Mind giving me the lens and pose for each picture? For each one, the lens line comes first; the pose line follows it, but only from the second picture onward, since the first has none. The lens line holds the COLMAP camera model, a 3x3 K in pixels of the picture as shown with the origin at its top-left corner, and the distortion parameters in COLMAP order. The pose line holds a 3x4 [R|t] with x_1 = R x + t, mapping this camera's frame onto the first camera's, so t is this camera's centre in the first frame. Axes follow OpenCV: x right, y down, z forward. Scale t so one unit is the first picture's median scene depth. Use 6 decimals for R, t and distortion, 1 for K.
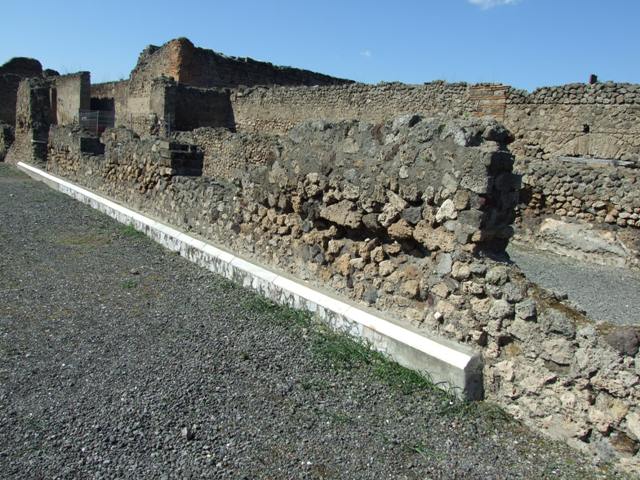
lens RADIAL K [[505.5, 0, 321.1], [0, 505.5, 229.6], [0, 0, 1]] dist [-0.074426, 0.068746]
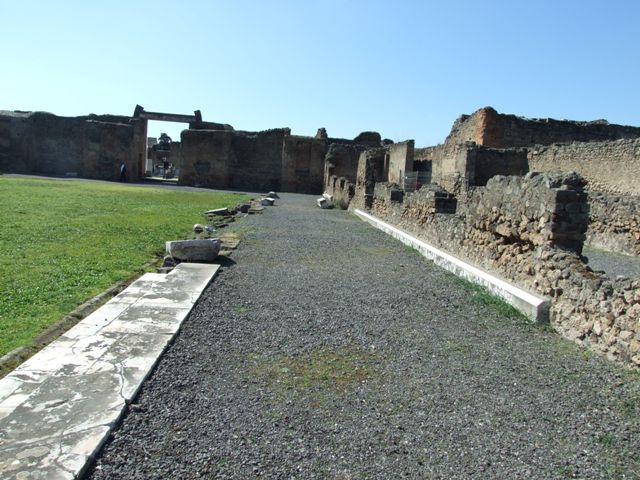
lens RADIAL K [[505.5, 0, 321.1], [0, 505.5, 229.6], [0, 0, 1]] dist [-0.074426, 0.068746]
pose [[0.811805, 0.026463, -0.583328, 0.463058], [-0.090862, 0.992529, -0.081424, 0.144409], [0.576815, 0.119102, 0.808145, -0.648487]]
